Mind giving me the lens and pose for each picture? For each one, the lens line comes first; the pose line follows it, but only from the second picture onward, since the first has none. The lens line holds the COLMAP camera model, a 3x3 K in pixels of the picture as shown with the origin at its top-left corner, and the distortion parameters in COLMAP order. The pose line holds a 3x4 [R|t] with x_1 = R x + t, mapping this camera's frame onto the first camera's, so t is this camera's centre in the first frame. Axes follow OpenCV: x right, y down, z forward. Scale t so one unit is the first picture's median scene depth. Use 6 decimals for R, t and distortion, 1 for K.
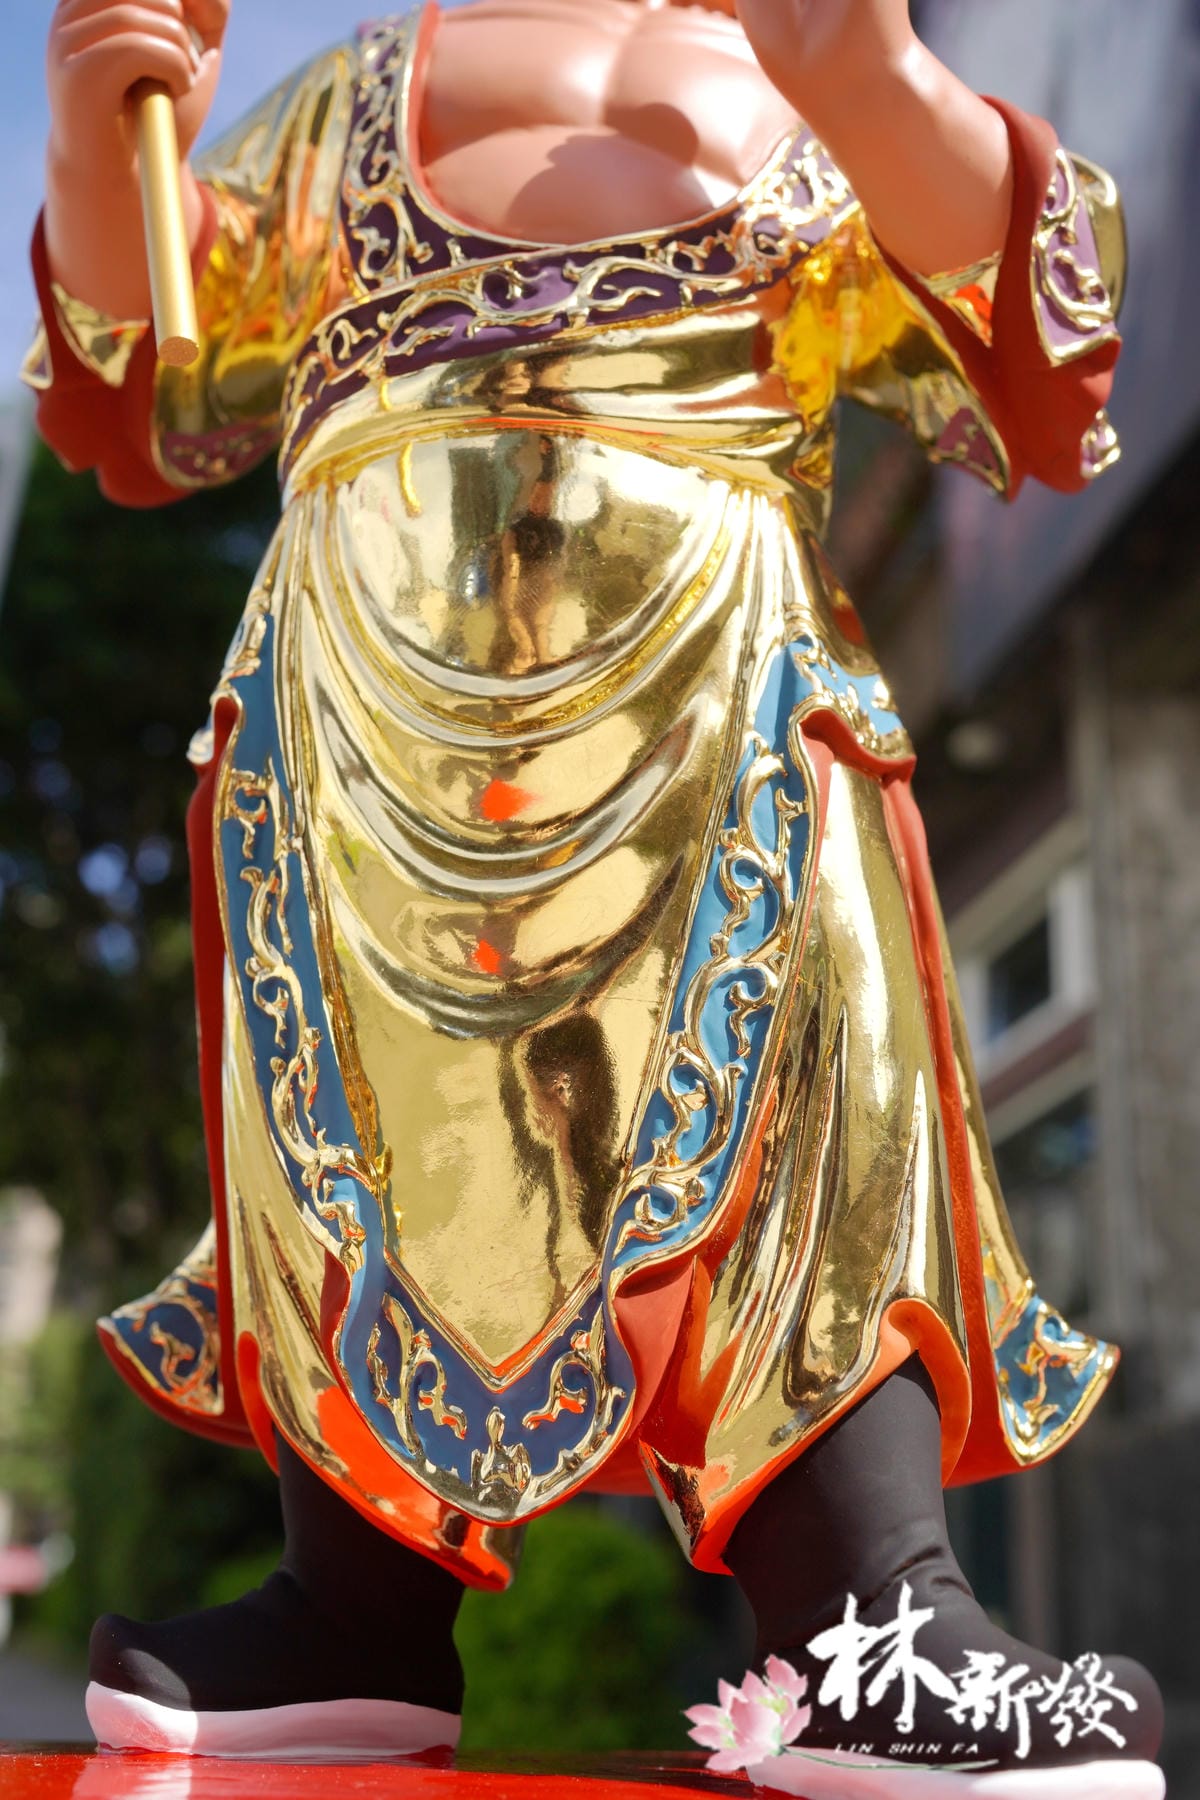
lens RADIAL K [[1838.3, 0, 511.0], [0, 1838.3, 876.3], [0, 0, 1]] dist [0.033812, 0.000000]
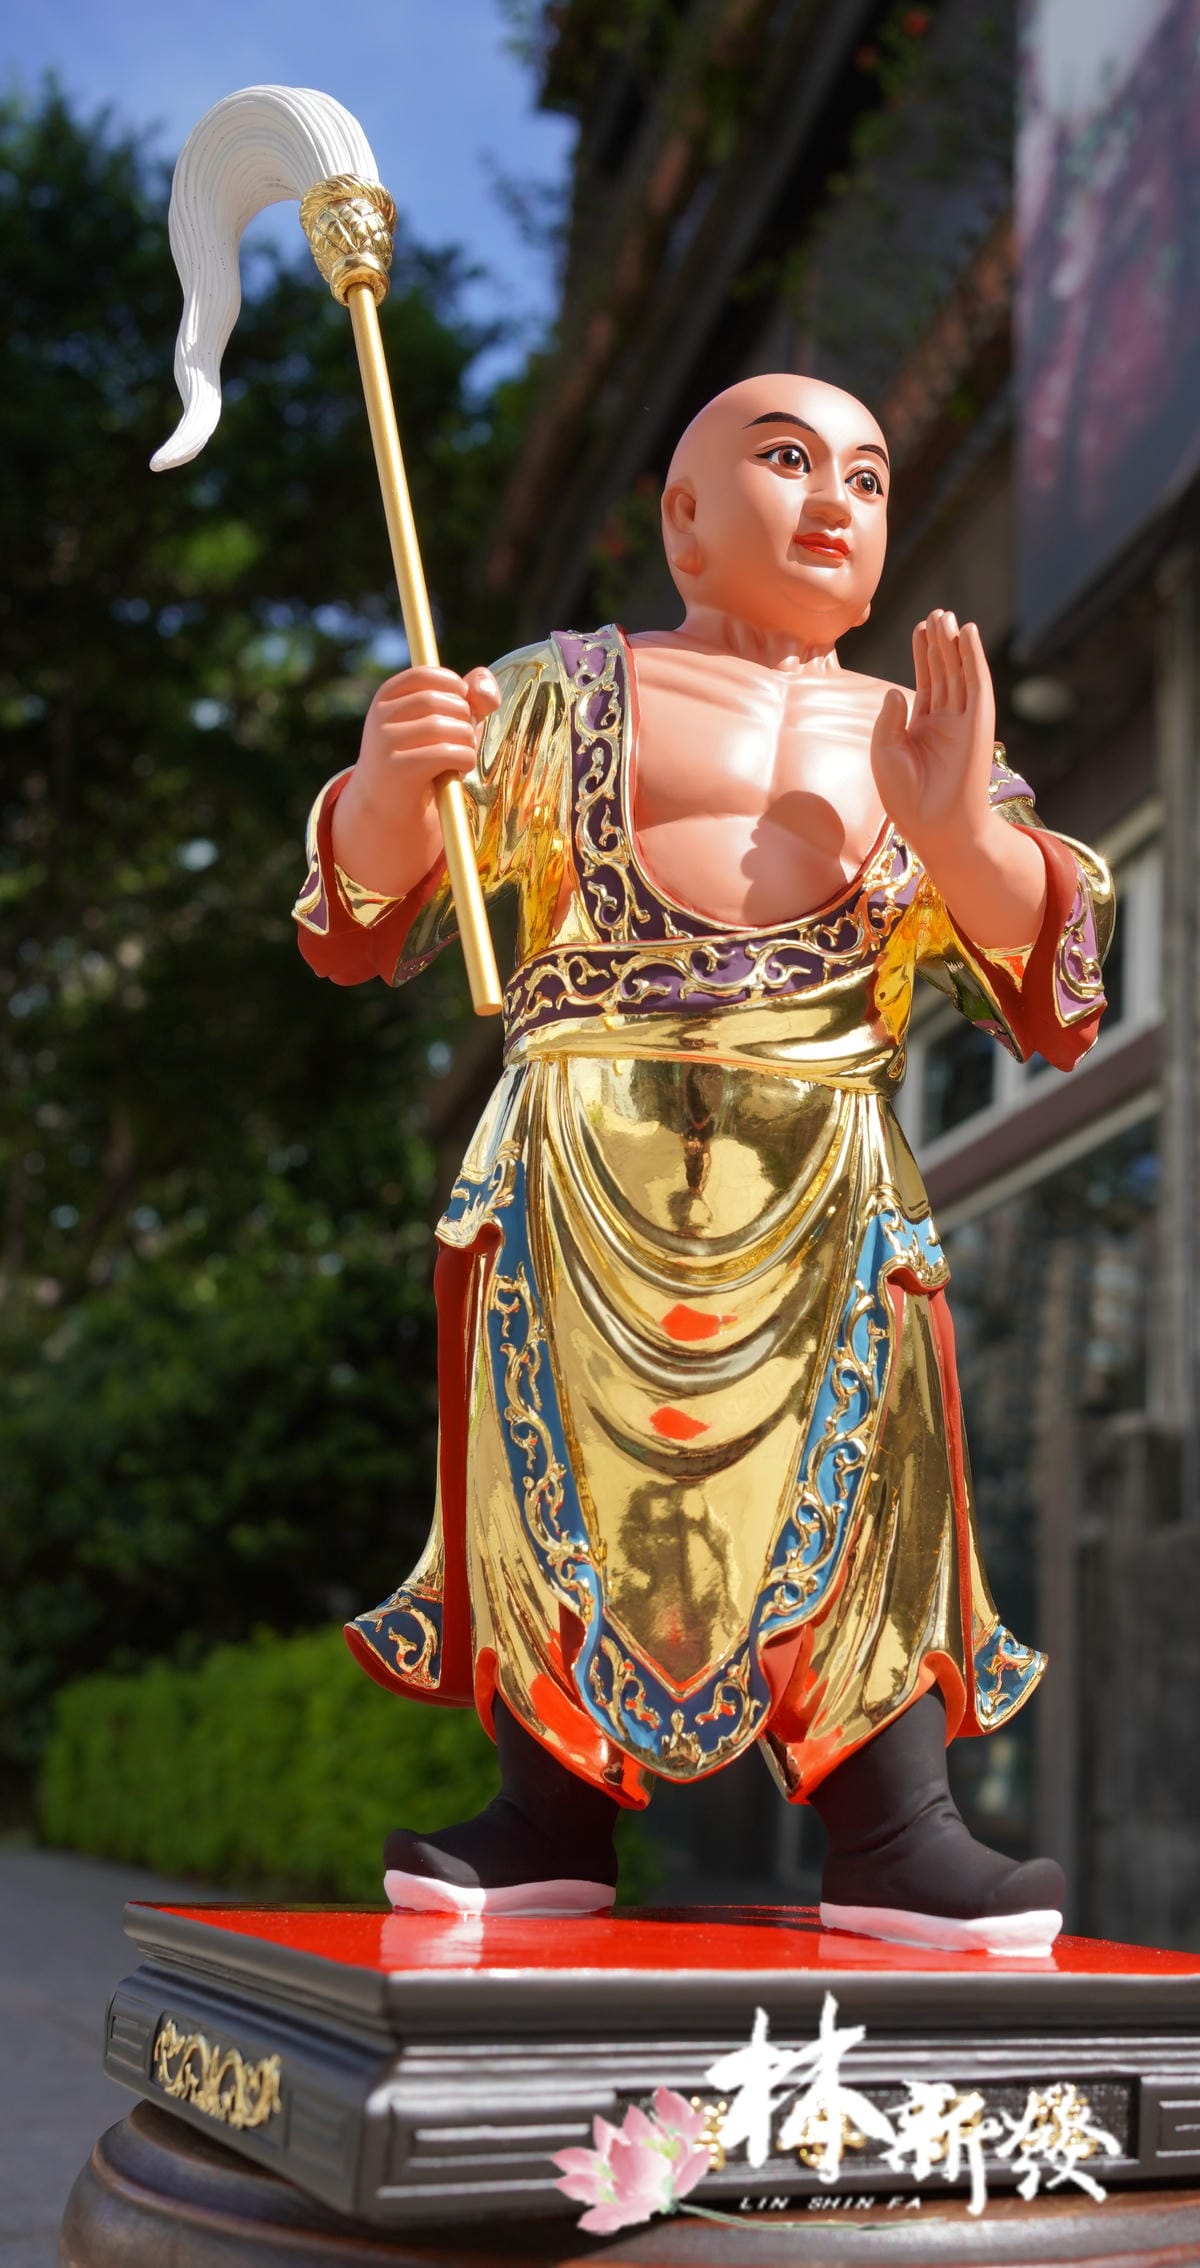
lens RADIAL K [[2611.5, 0, 598.0], [0, 2611.5, 1133.6], [0, 0, 1]] dist [0.067561, 0.000000]
pose [[0.985838, 0.031412, 0.164734, -0.427634], [-0.058107, 0.985432, 0.159834, -0.516857], [-0.157313, -0.167142, 0.973302, -1.025276]]
